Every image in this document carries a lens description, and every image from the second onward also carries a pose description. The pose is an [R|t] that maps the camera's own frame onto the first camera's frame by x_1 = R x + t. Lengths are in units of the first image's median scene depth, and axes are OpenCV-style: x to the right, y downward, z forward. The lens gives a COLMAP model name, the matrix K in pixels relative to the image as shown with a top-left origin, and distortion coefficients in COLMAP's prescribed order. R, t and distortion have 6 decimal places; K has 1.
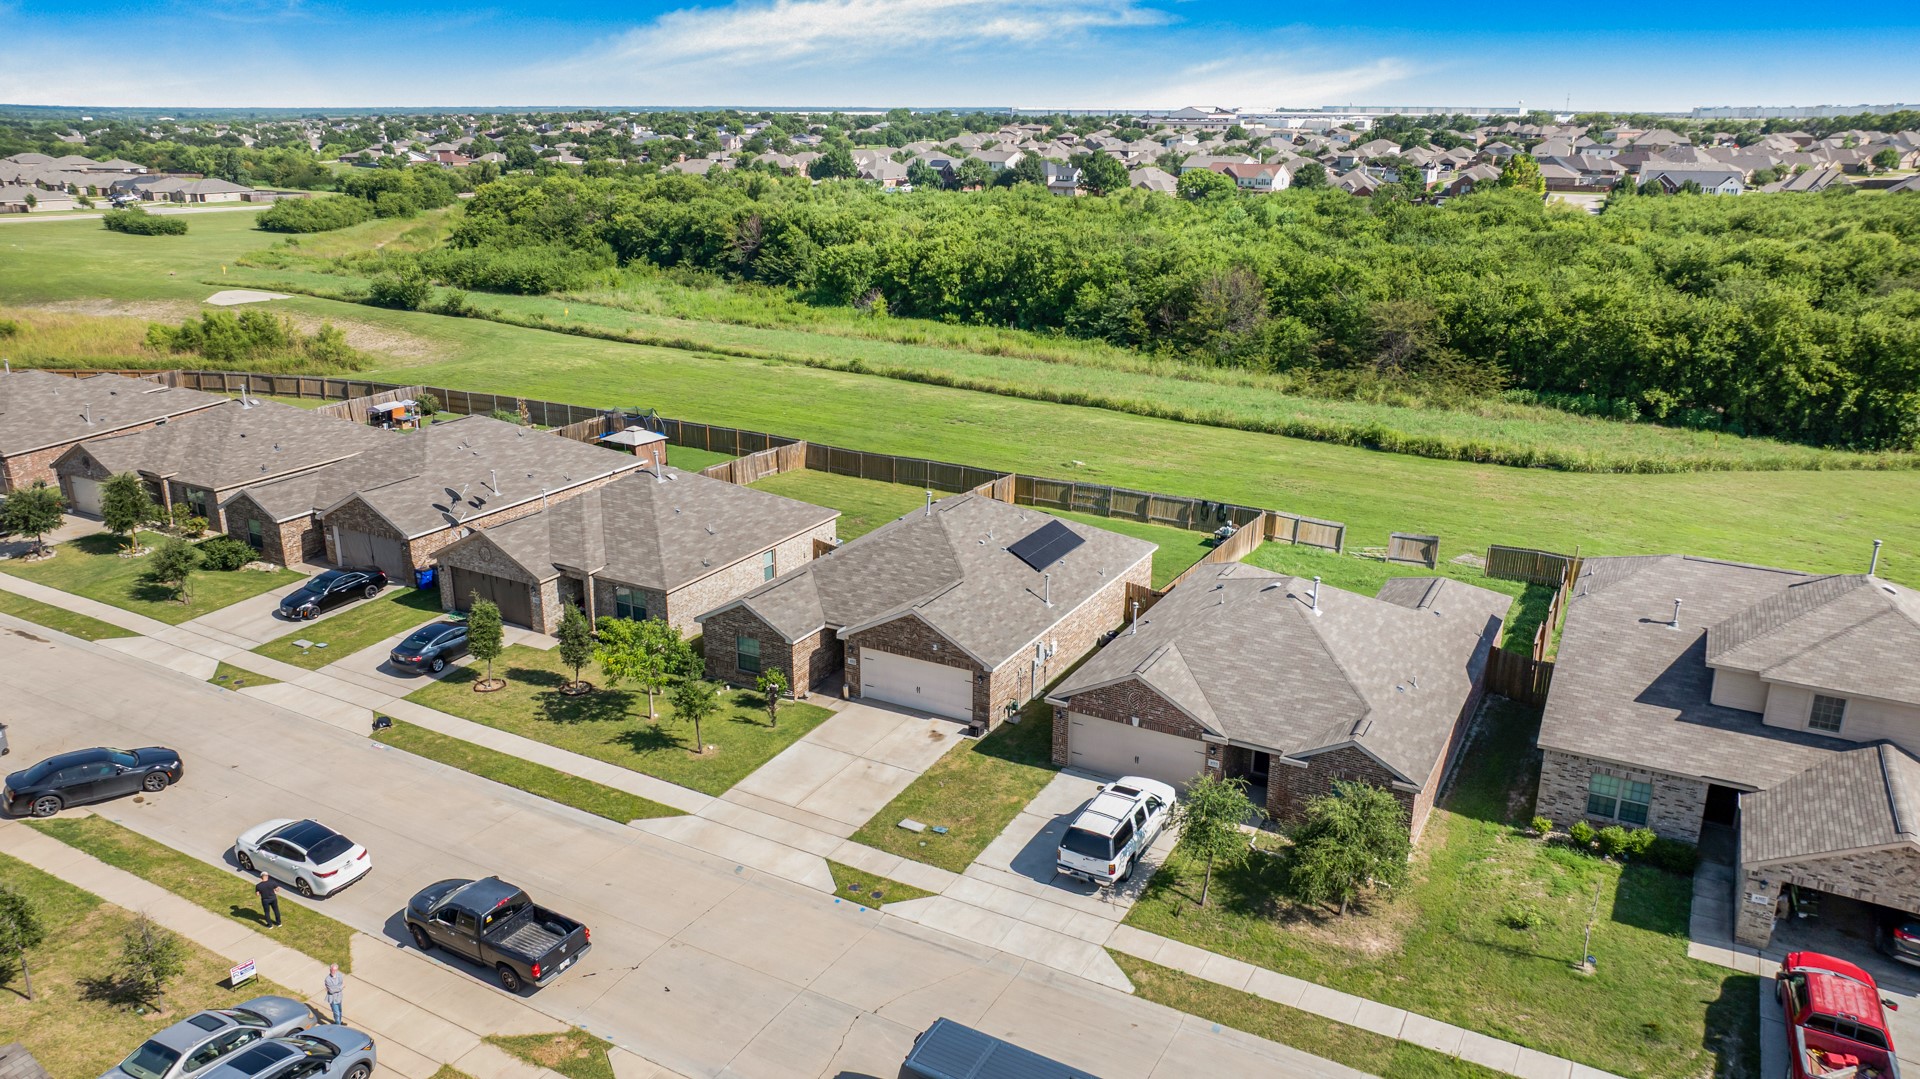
lens RADIAL K [[1328.4, 0, 960.0], [0, 1328.4, 539.5], [0, 0, 1]] dist [-0.012451, -0.002816]
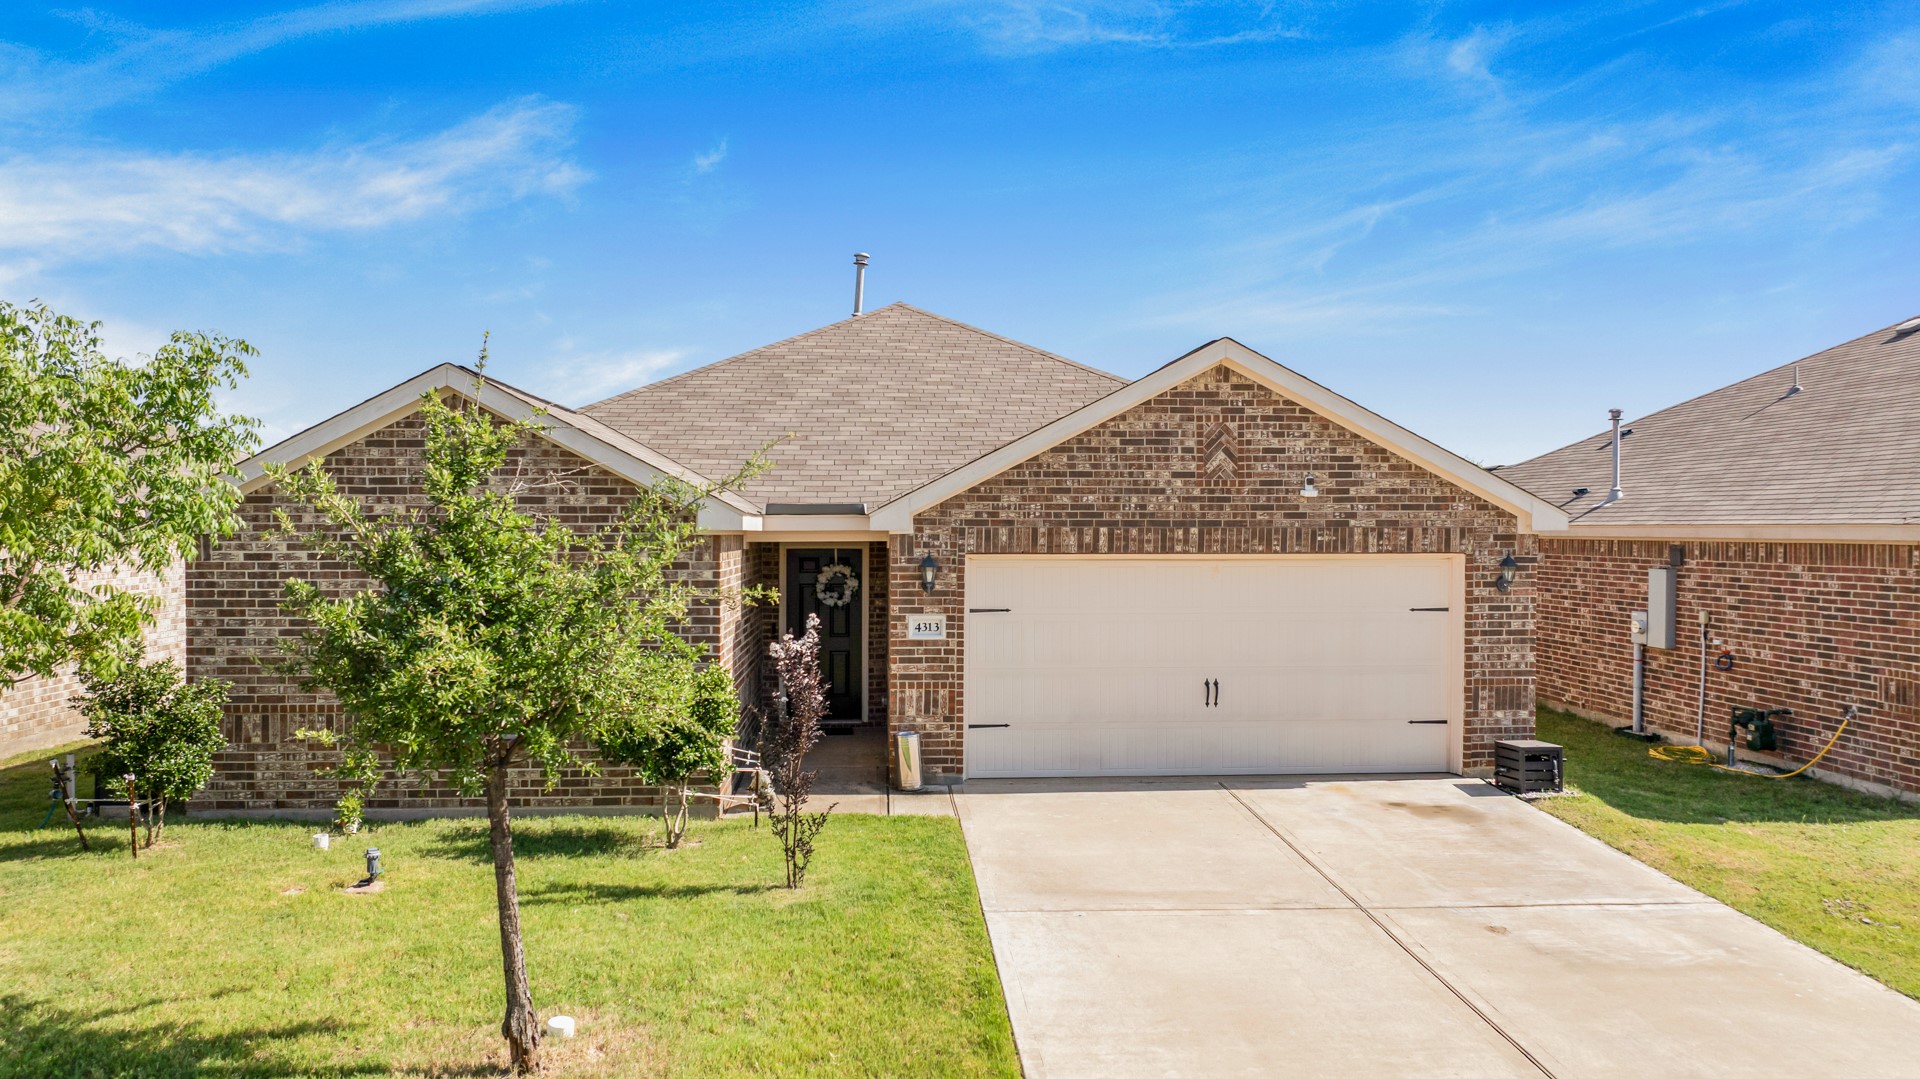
lens RADIAL K [[1328.4, 0, 960.0], [0, 1328.4, 539.5], [0, 0, 1]] dist [-0.012451, -0.002816]
pose [[0.840401, -0.004929, 0.541943, -0.207493], [0.165077, 0.954773, -0.247304, 0.137418], [-0.516214, 0.297296, 0.803205, 0.796651]]
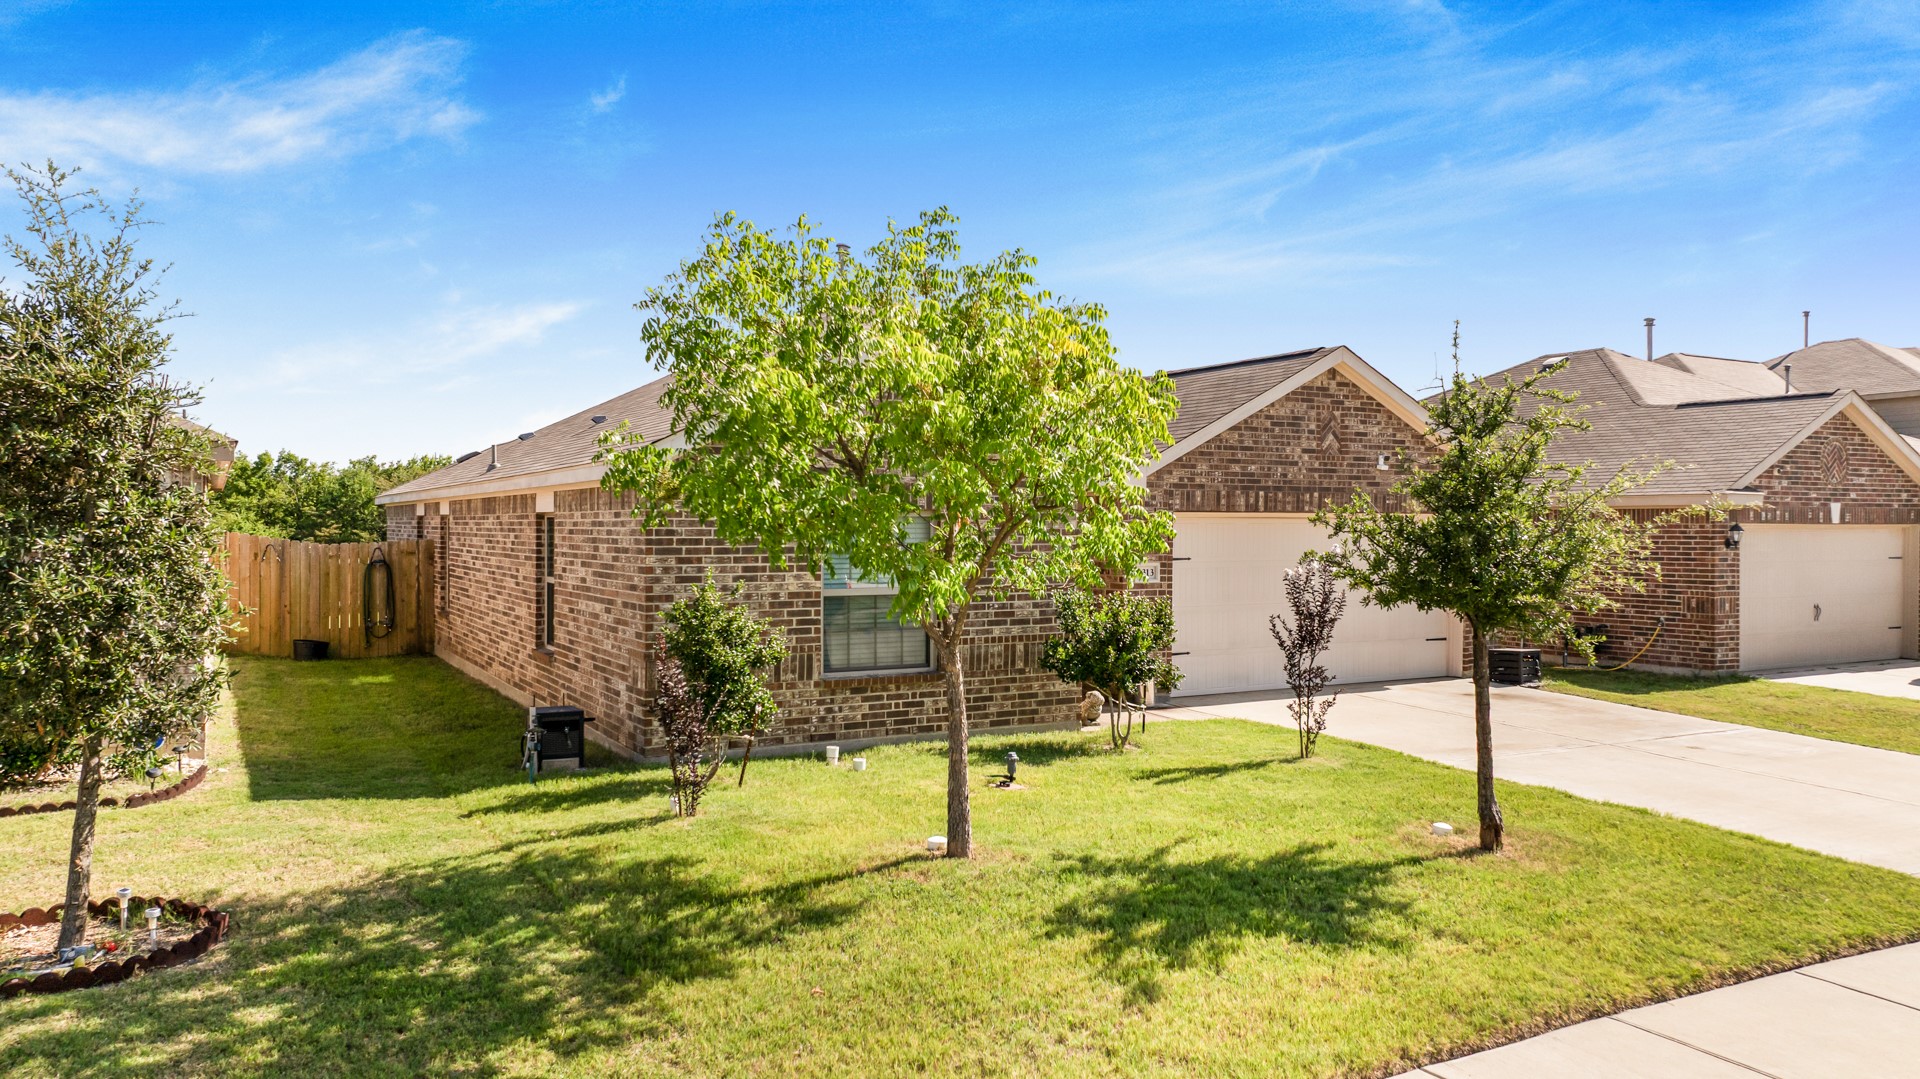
lens RADIAL K [[1328.4, 0, 960.0], [0, 1328.4, 539.5], [0, 0, 1]] dist [-0.012451, -0.002816]
pose [[0.534320, -0.009018, 0.845234, -0.350167], [0.258019, 0.953959, -0.152930, 0.118699], [-0.804940, 0.299800, 0.512046, 0.881364]]
